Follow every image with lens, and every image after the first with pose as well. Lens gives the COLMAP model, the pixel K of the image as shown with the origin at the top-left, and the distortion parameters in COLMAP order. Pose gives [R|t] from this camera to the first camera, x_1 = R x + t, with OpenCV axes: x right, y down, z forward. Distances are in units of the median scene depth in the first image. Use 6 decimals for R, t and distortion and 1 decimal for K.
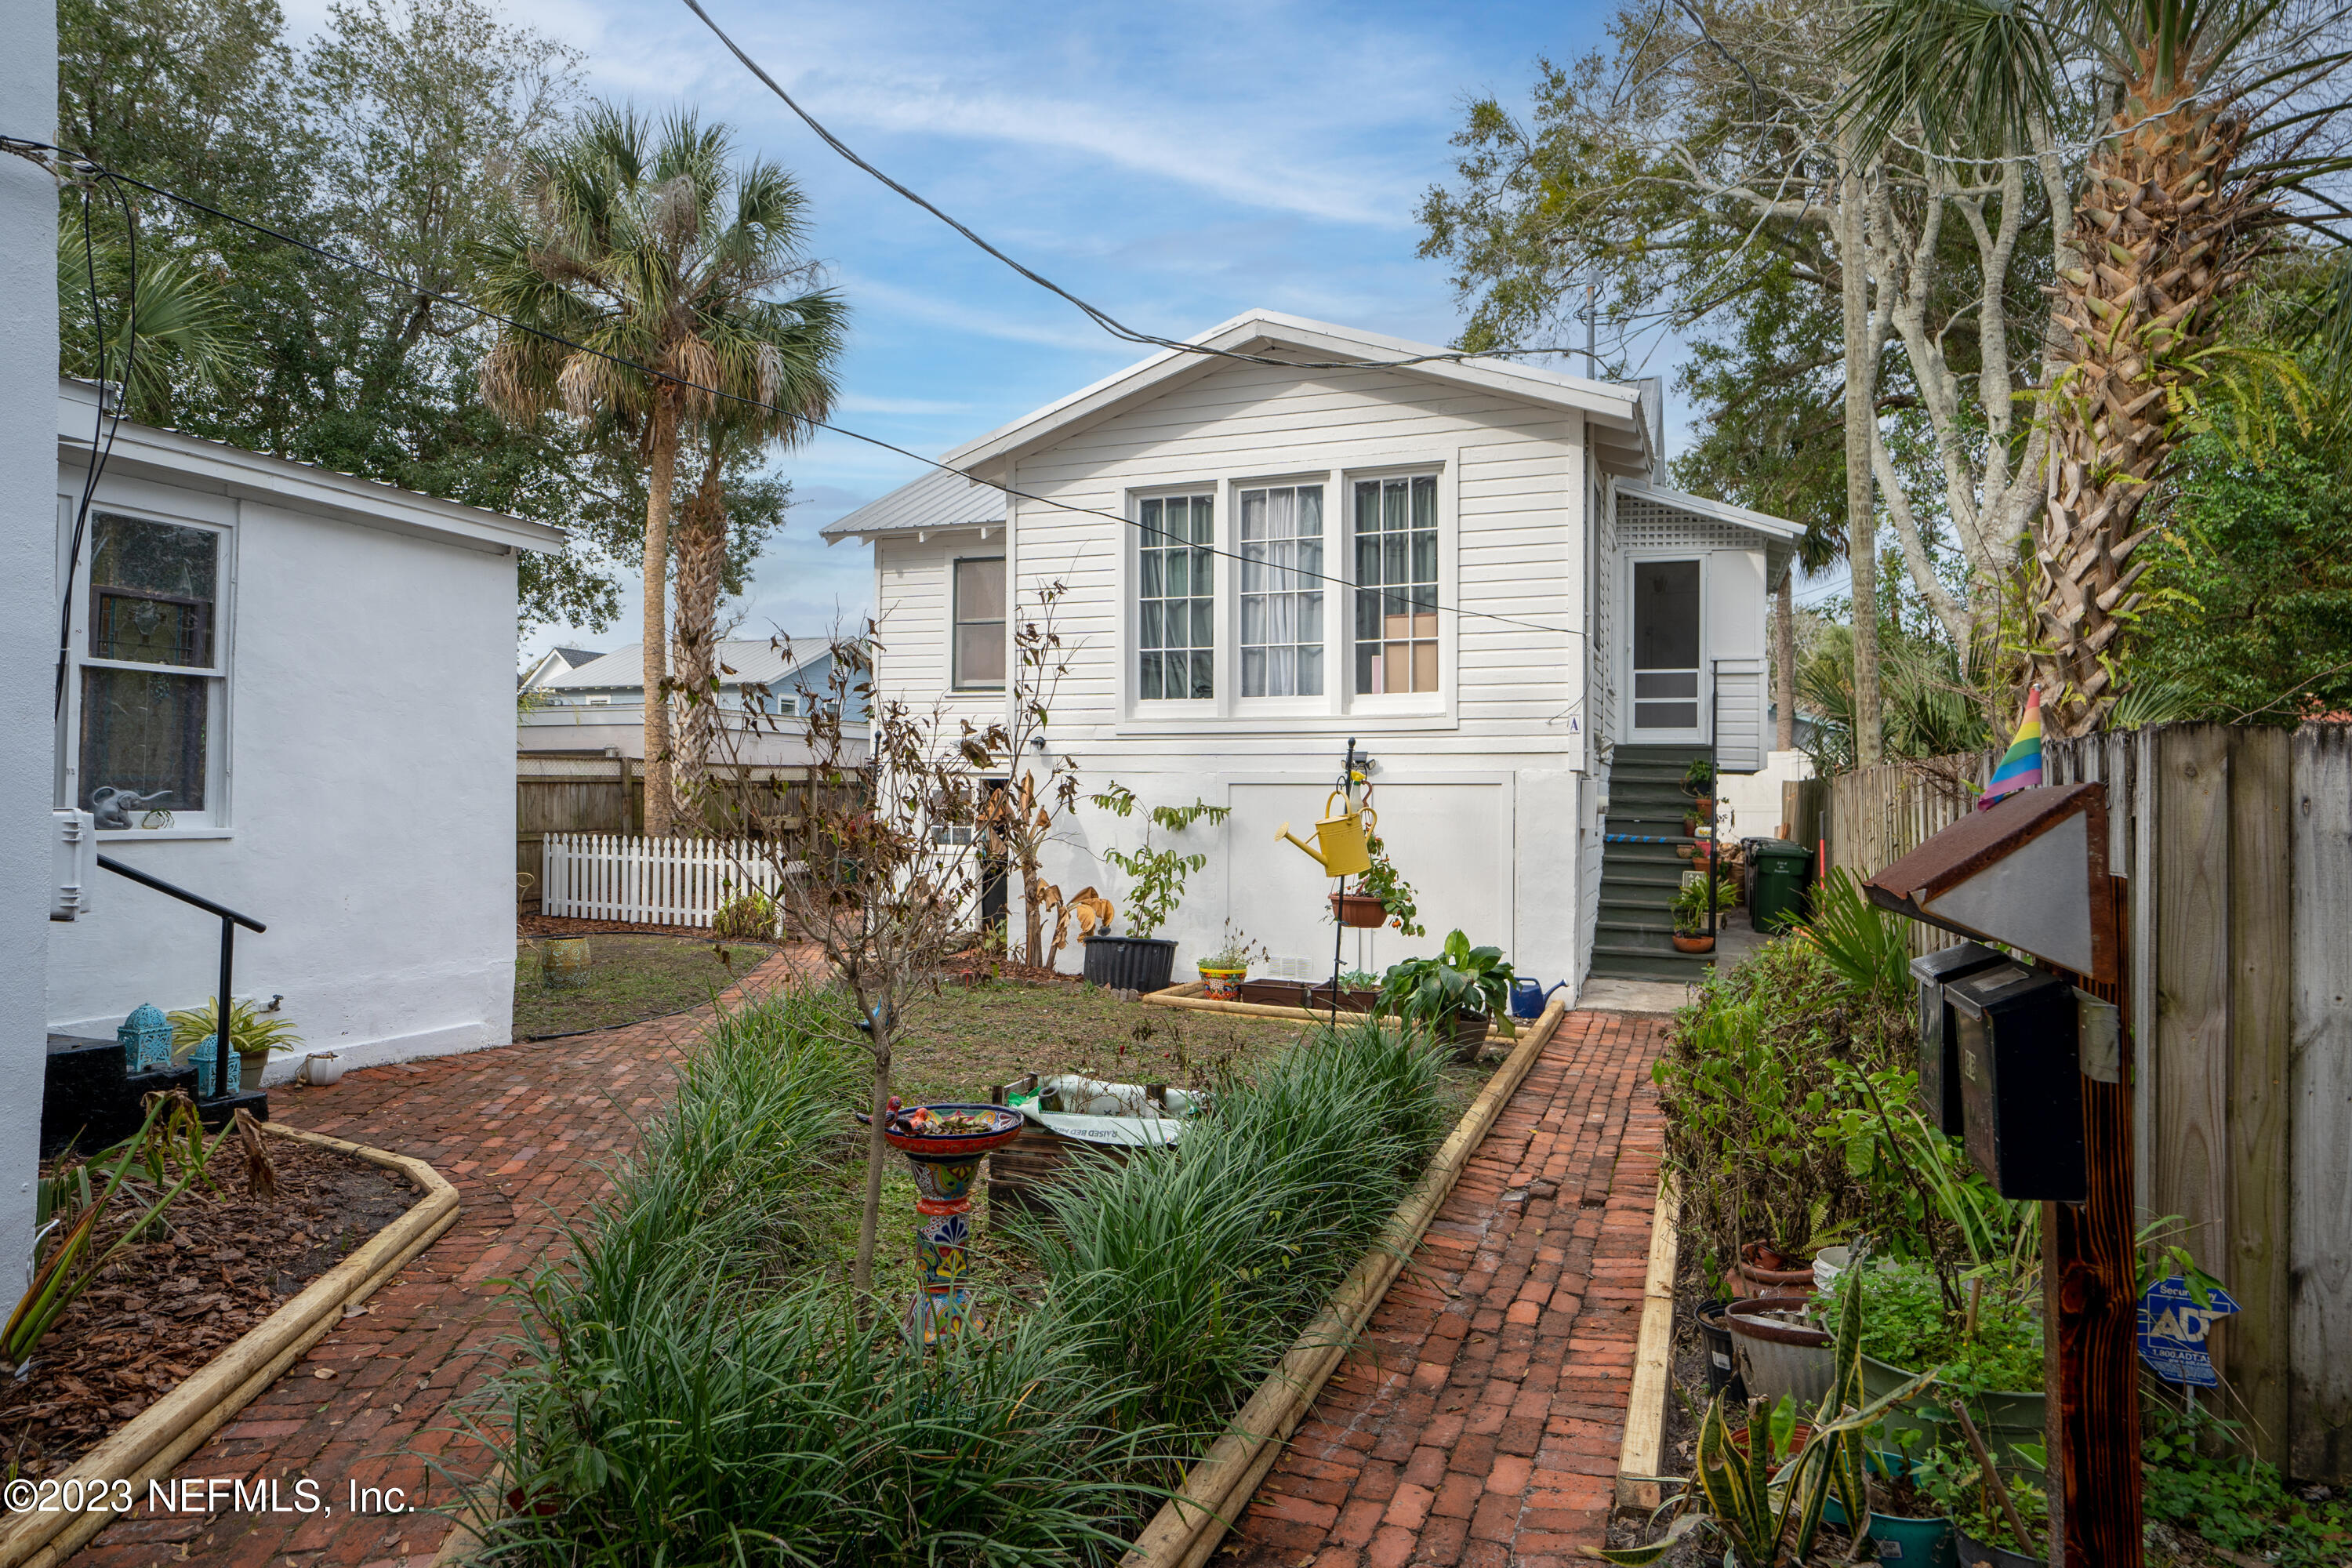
lens RADIAL K [[1389.0, 0, 1173.9], [0, 1389.0, 766.9], [0, 0, 1]] dist [-0.084143, -0.000170]
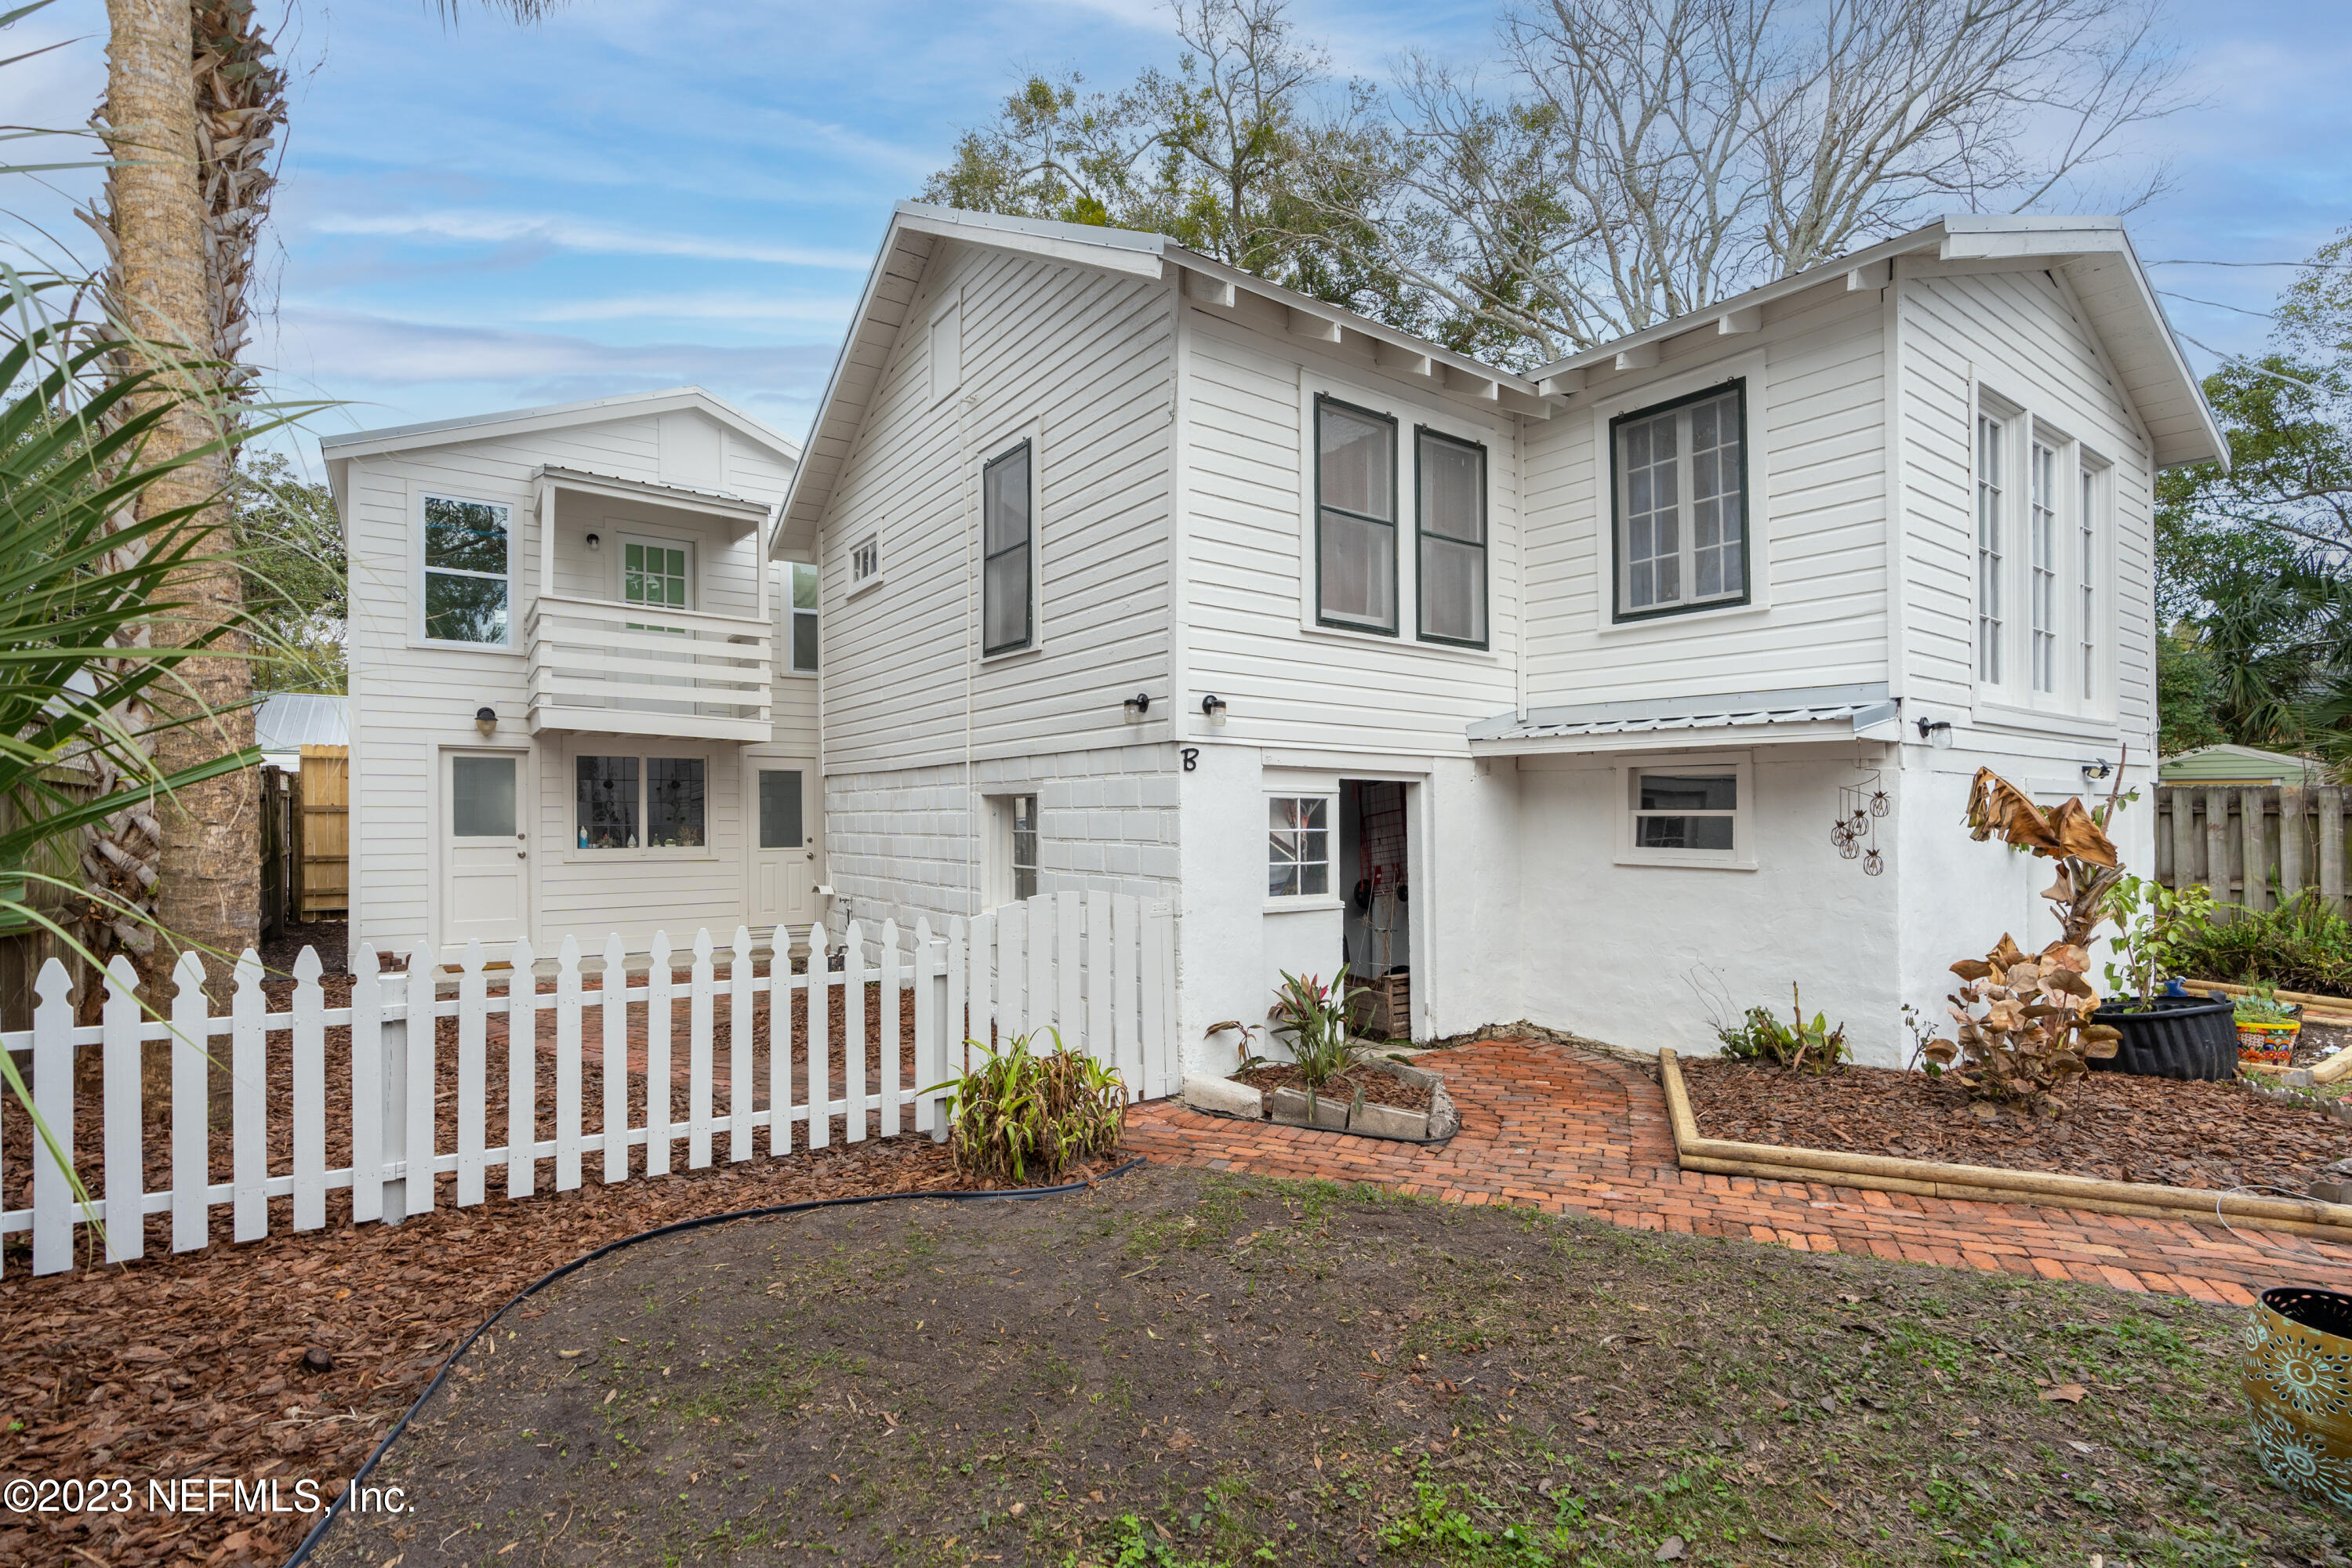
lens RADIAL K [[1079.9, 0, 1173.0], [0, 1079.9, 806.4], [0, 0, 1]] dist [-0.001455, 0.000285]
pose [[0.548638, 0.004505, 0.836048, -0.505619], [-0.014135, 0.999893, 0.003887, 0.017192], [-0.835941, -0.013950, 0.548642, 0.722722]]
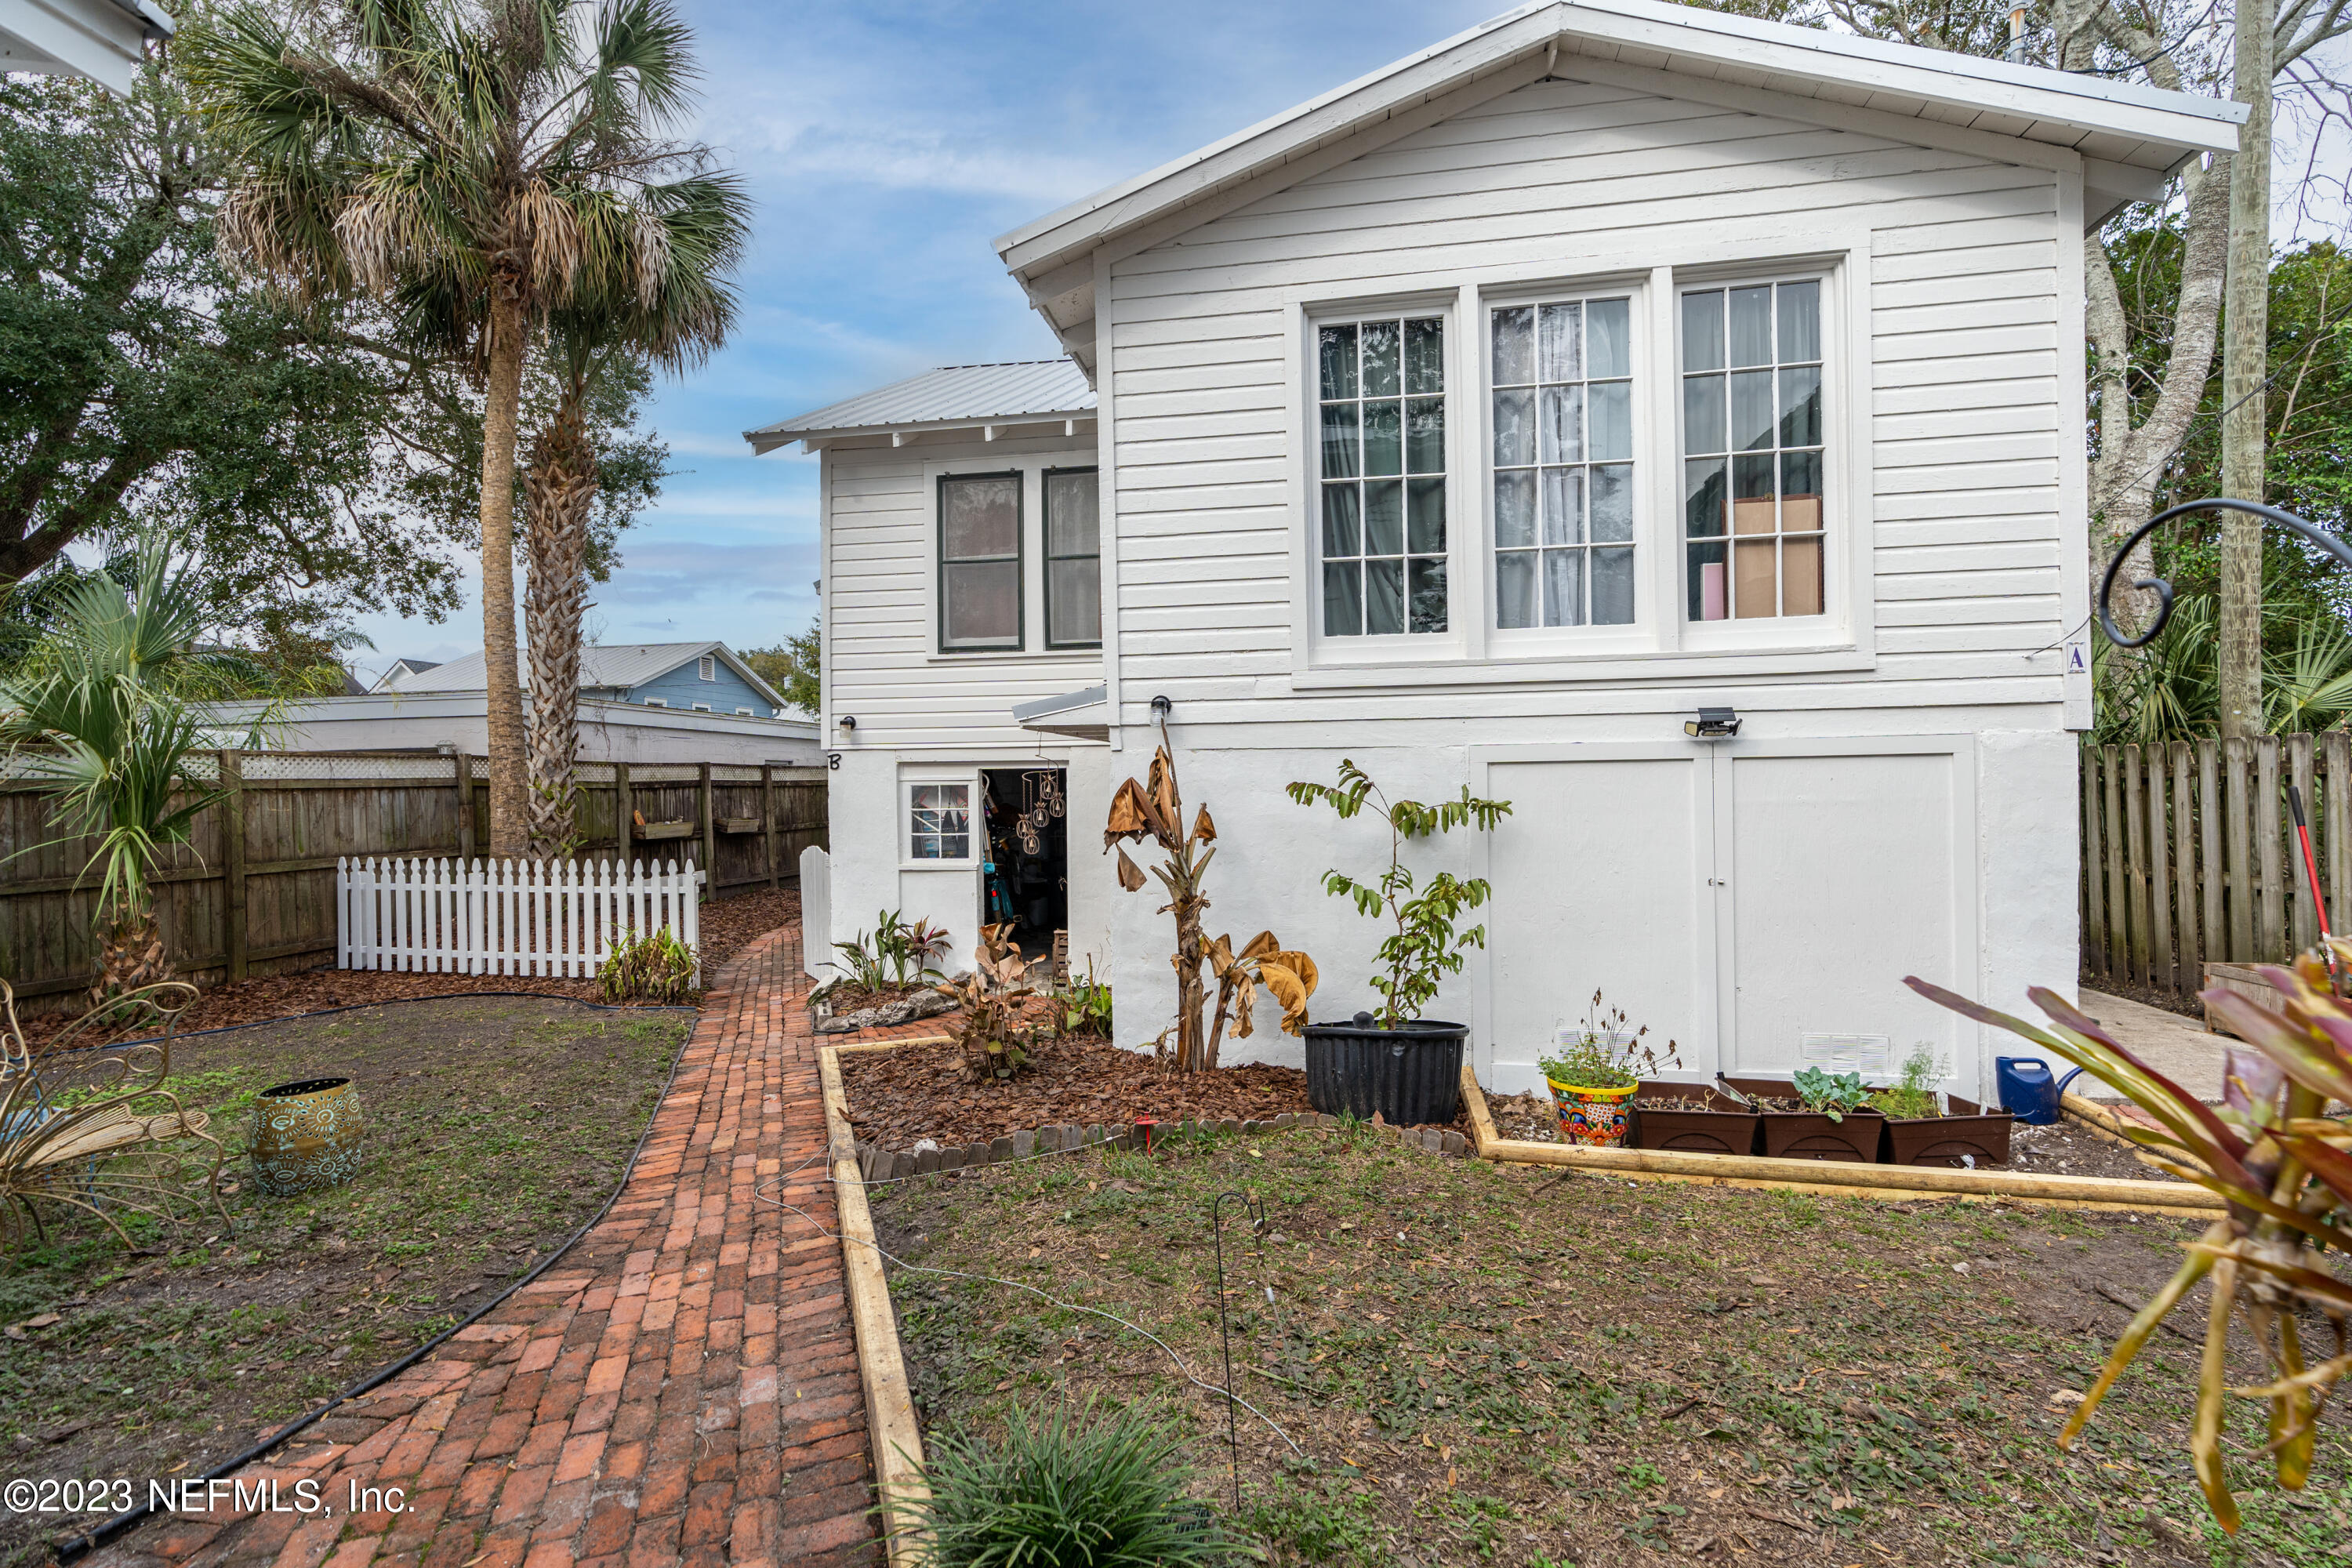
lens RADIAL K [[1070.8, 0, 1176.0], [0, 1070.8, 784.0], [0, 0, 1]] dist [-0.021815, -0.000138]
pose [[0.980889, -0.021029, 0.193427, -0.132199], [0.017822, 0.999674, 0.018307, 0.006862], [-0.193749, -0.014510, 0.980944, 0.366099]]
